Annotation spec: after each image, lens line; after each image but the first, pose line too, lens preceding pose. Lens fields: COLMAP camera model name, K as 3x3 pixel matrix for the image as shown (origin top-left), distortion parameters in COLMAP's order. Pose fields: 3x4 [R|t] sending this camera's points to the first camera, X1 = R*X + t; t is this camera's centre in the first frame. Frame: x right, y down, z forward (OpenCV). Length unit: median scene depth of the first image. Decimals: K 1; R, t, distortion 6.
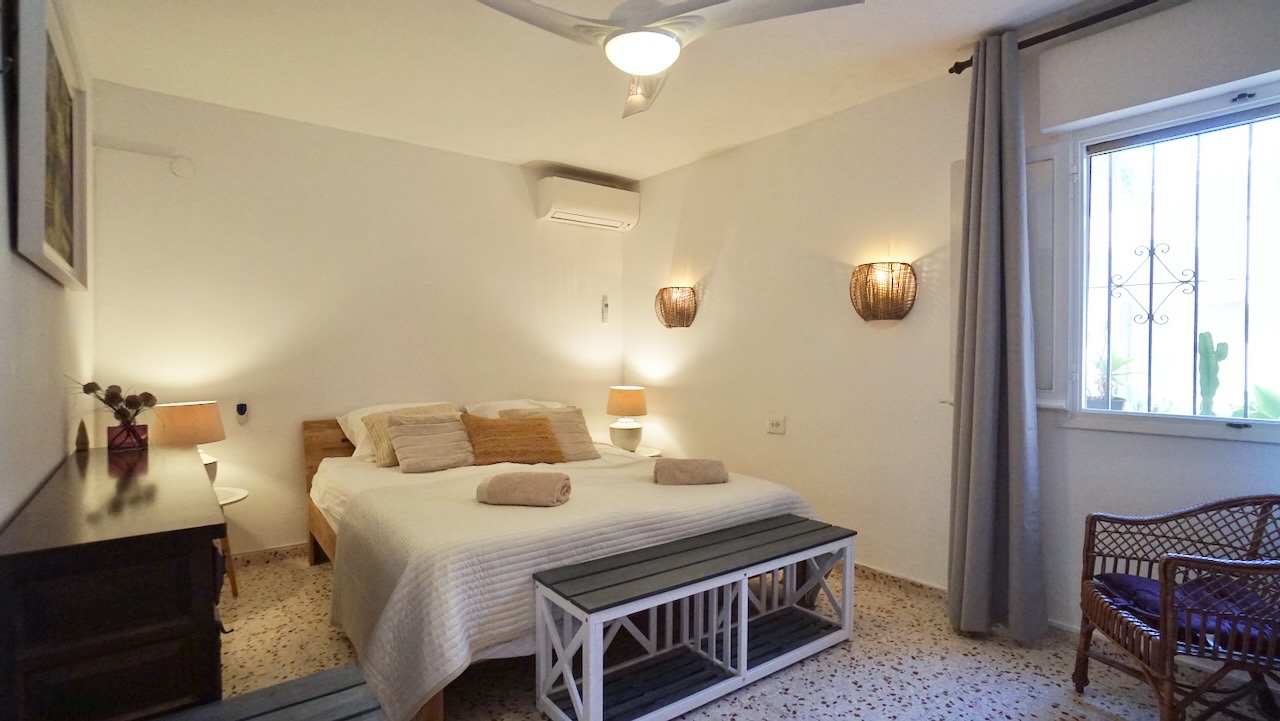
lens RADIAL K [[618.9, 0, 641.2], [0, 618.9, 361.4], [0, 0, 1]] dist [-0.020579, 0.003446]
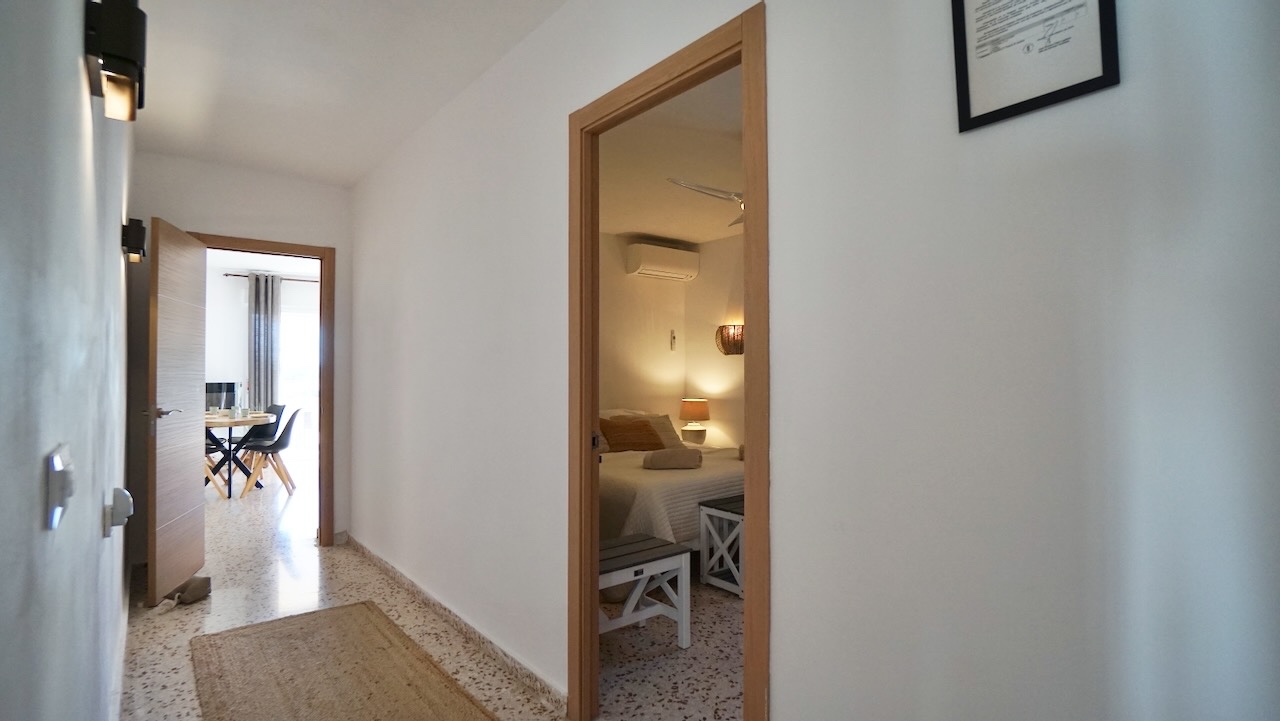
lens RADIAL K [[618.9, 0, 639.5], [0, 618.9, 364.2], [0, 0, 1]] dist [-0.020579, 0.003446]
pose [[0.999734, -0.001843, 0.023012, -0.175380], [0.002446, 0.999654, -0.026198, 0.000018], [-0.022955, 0.026247, 0.999392, -0.342788]]
